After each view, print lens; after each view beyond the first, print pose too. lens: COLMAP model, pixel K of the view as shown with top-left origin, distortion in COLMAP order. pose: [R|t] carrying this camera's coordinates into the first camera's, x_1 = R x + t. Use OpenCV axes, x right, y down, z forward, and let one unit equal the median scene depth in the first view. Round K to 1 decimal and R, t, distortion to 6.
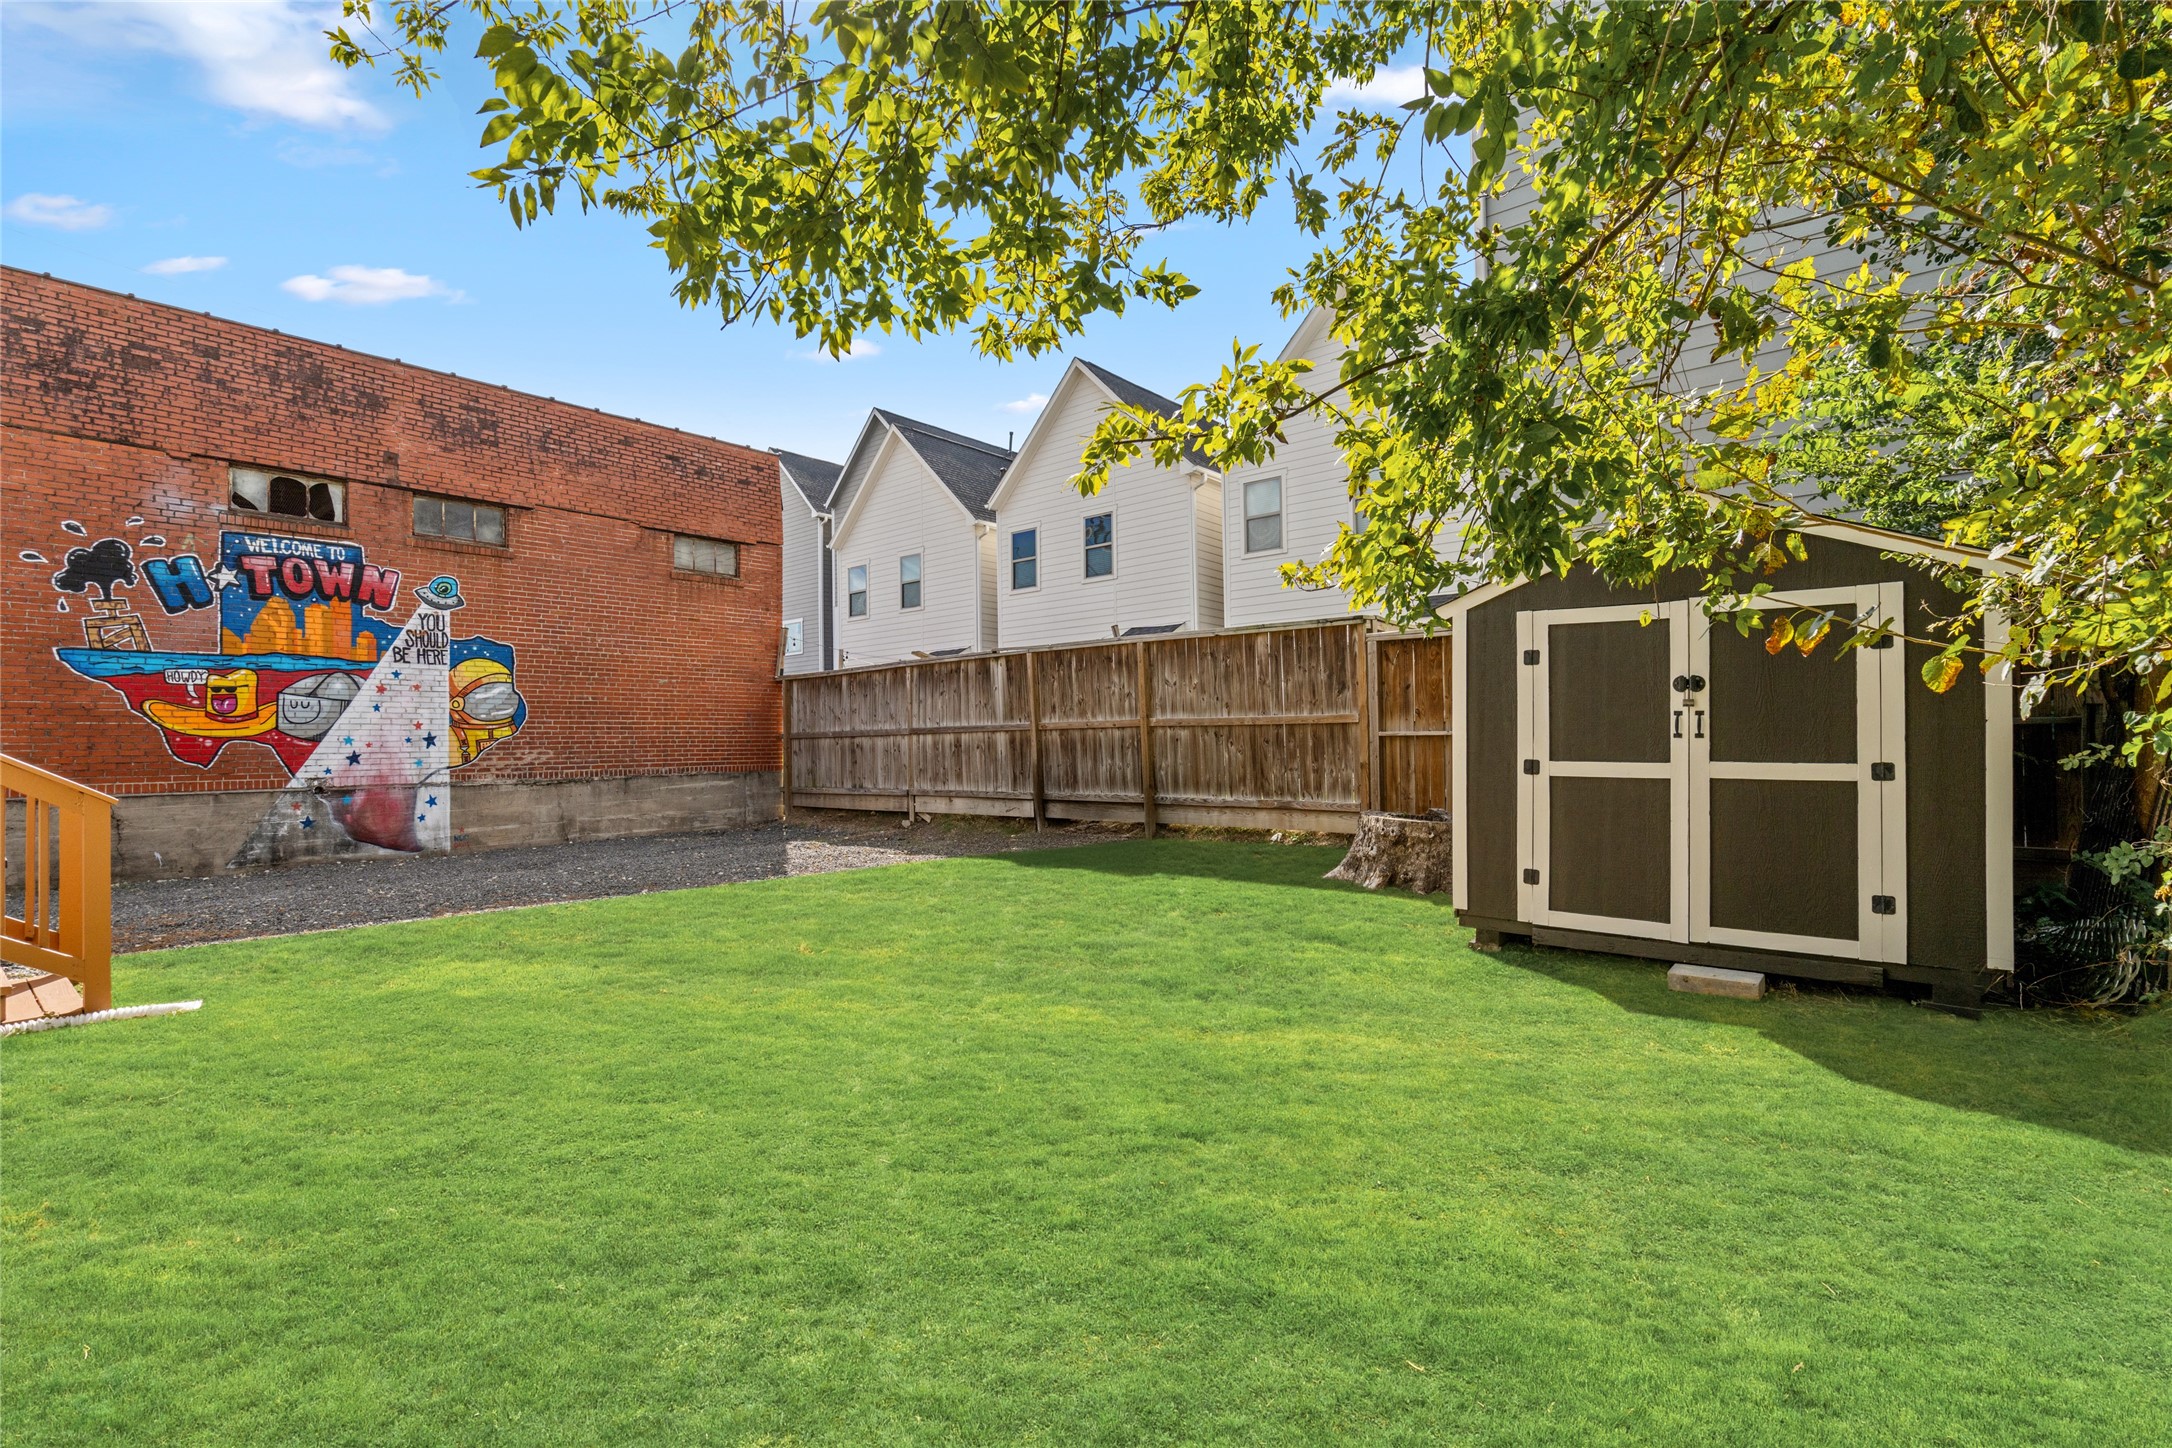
lens RADIAL K [[987.0, 0, 1078.6], [0, 987.0, 722.2], [0, 0, 1]] dist [0.000382, -0.000344]
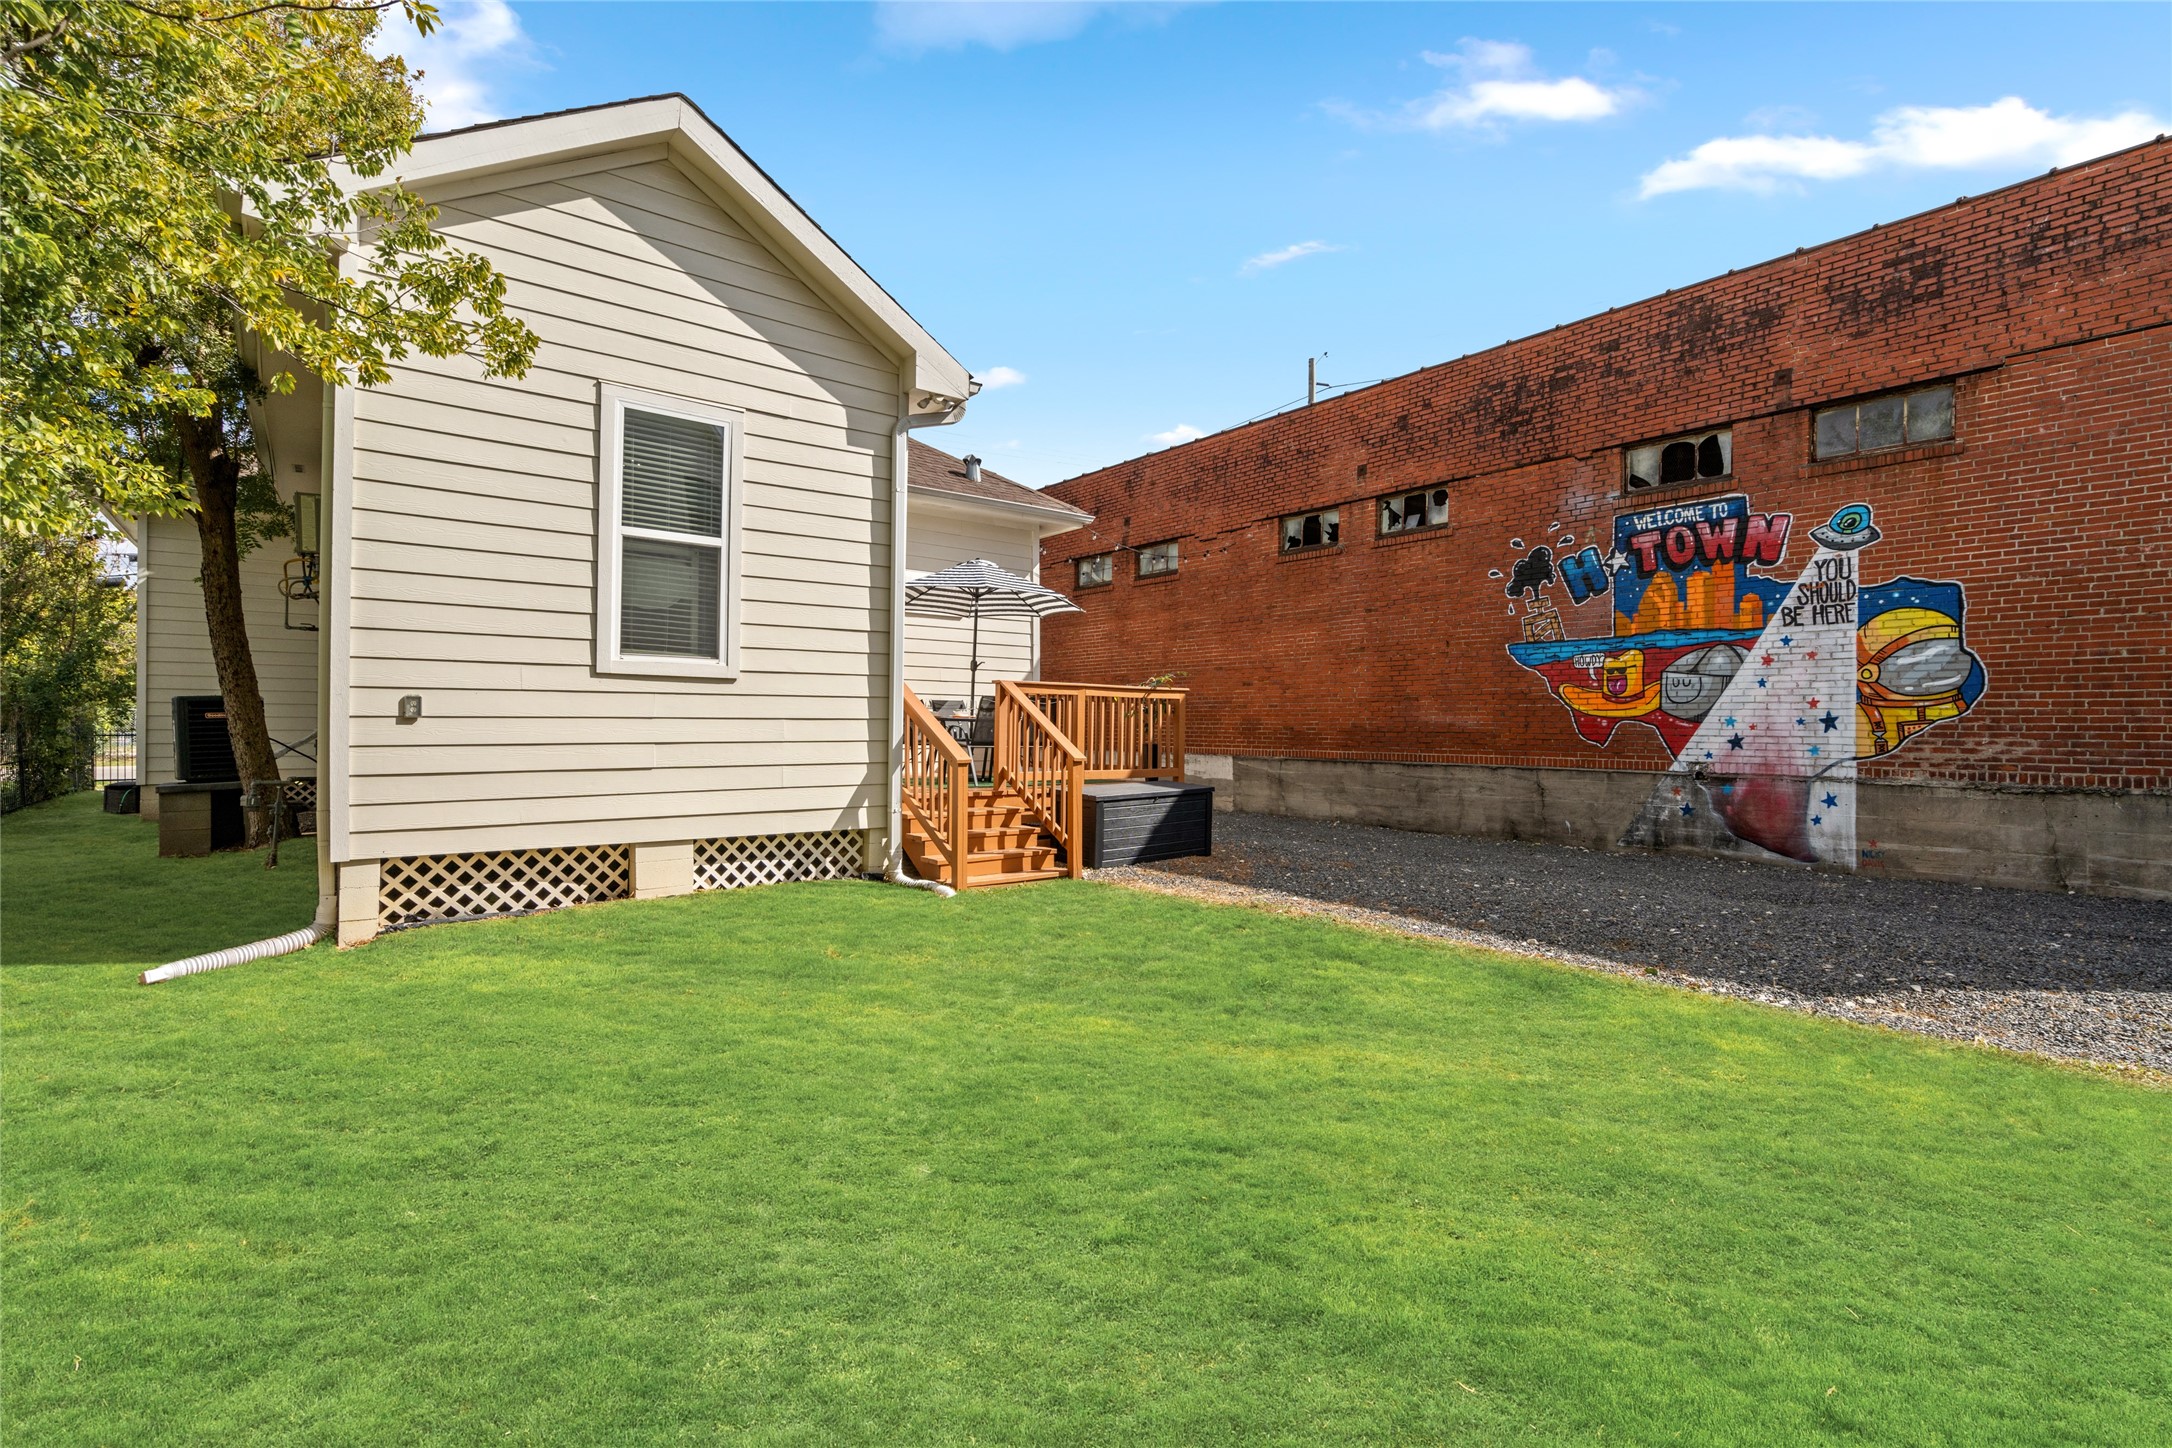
lens RADIAL K [[987.0, 0, 1078.6], [0, 987.0, 722.2], [0, 0, 1]] dist [0.000382, -0.000344]
pose [[-0.208656, 0.011232, -0.977925, 0.237540], [0.016636, 0.999830, 0.007934, 0.002574], [0.977848, -0.014613, -0.208808, 0.617199]]
